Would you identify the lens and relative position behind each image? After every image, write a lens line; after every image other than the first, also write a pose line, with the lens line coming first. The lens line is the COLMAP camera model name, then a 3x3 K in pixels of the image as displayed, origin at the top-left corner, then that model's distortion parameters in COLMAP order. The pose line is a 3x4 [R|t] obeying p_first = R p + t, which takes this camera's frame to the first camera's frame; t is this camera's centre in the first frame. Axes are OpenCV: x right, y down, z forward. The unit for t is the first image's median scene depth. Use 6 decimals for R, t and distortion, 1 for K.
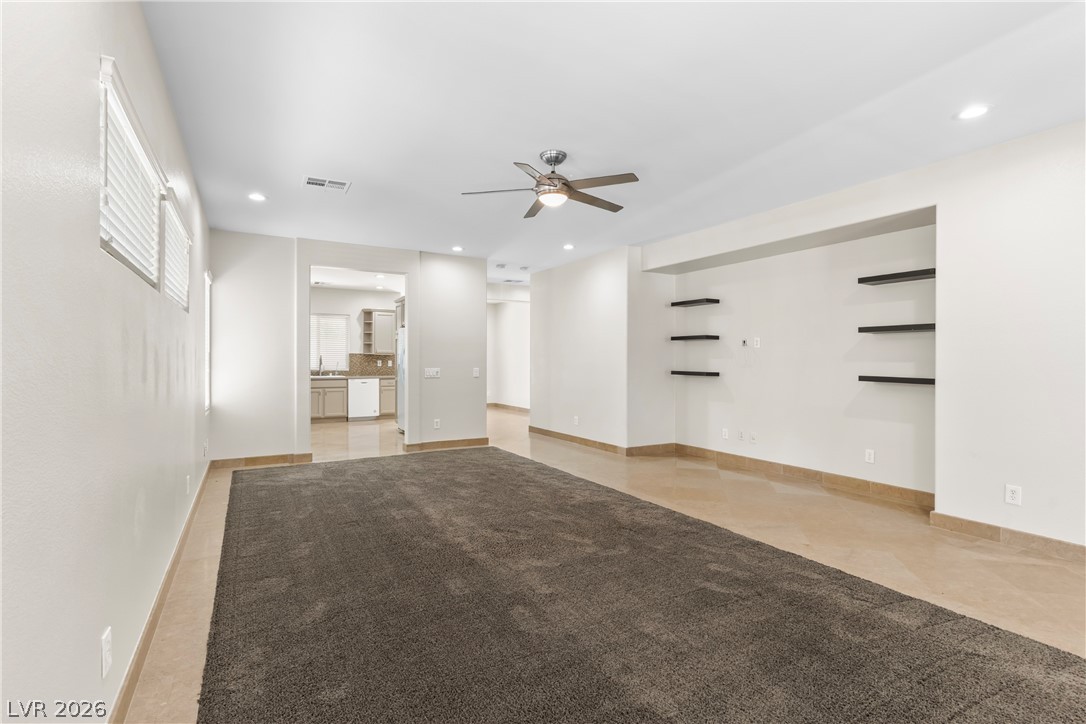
lens RADIAL K [[511.4, 0, 542.1], [0, 511.4, 363.1], [0, 0, 1]] dist [0.004664, 0.000167]
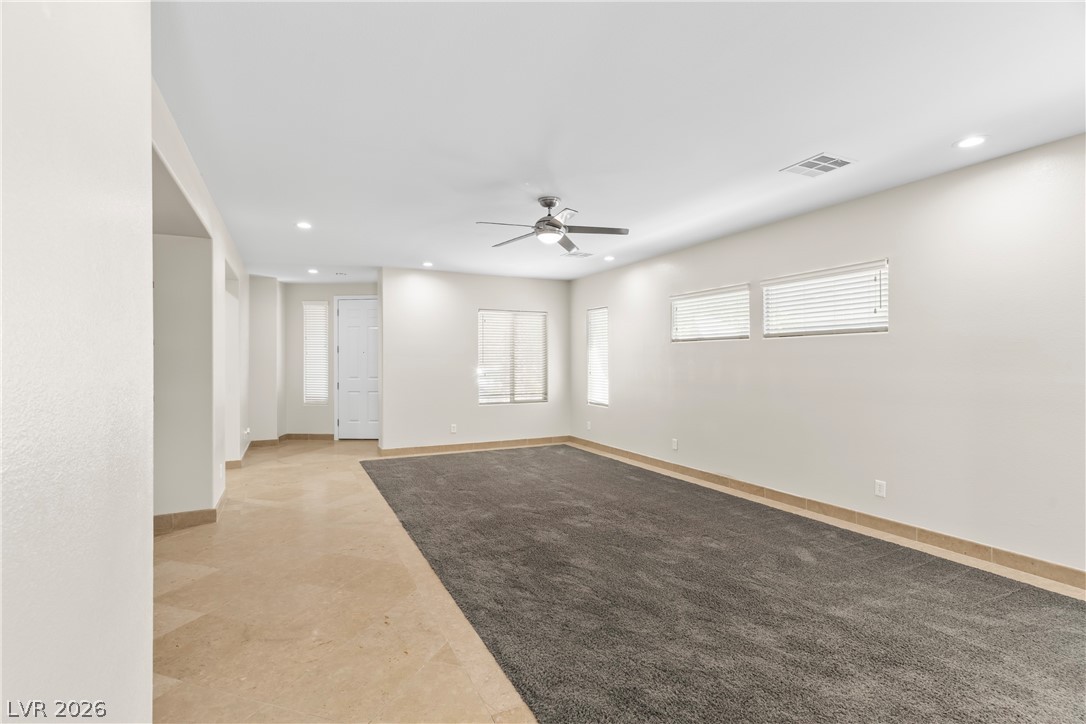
lens RADIAL K [[511.4, 0, 541.2], [0, 511.4, 361.3], [0, 0, 1]] dist [0.004664, 0.000167]
pose [[-0.997996, 0.002095, 0.063250, -0.022180], [0.002539, 0.999973, 0.006939, -0.031264], [-0.063234, 0.007086, -0.997974, 1.475658]]
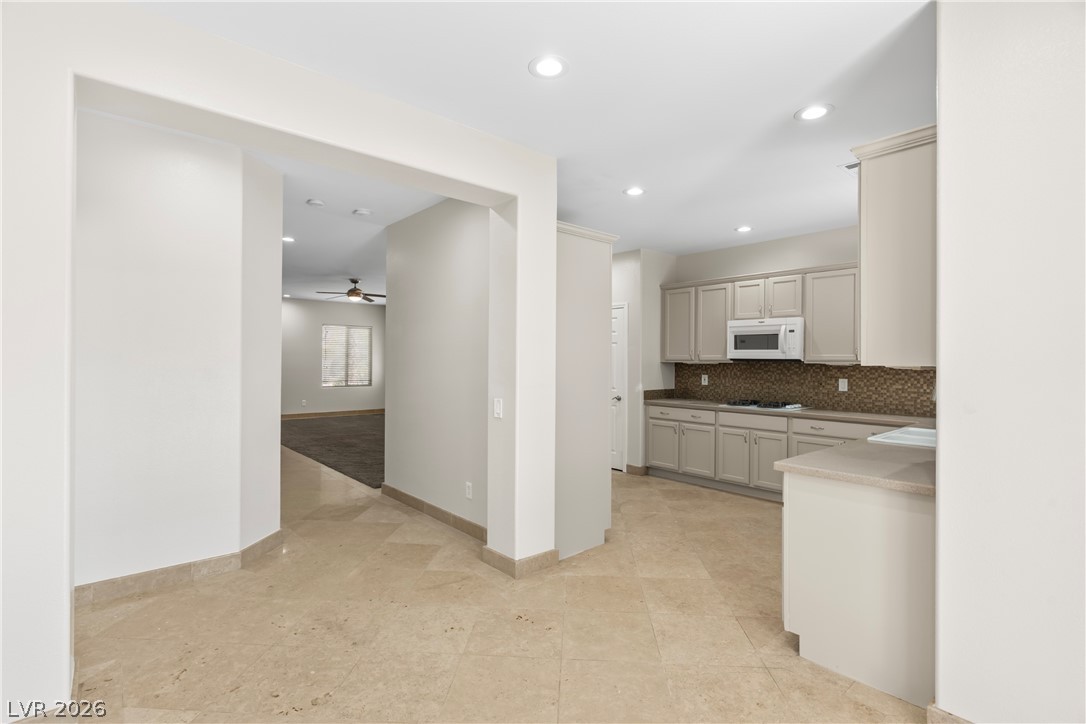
lens RADIAL K [[511.4, 0, 536.8], [0, 511.4, 358.6], [0, 0, 1]] dist [0.004664, 0.000167]
pose [[-0.981977, -0.009097, -0.188783, -0.245516], [-0.010028, 0.999942, 0.003975, -0.039467], [0.188736, 0.005797, -0.982011, 2.380319]]
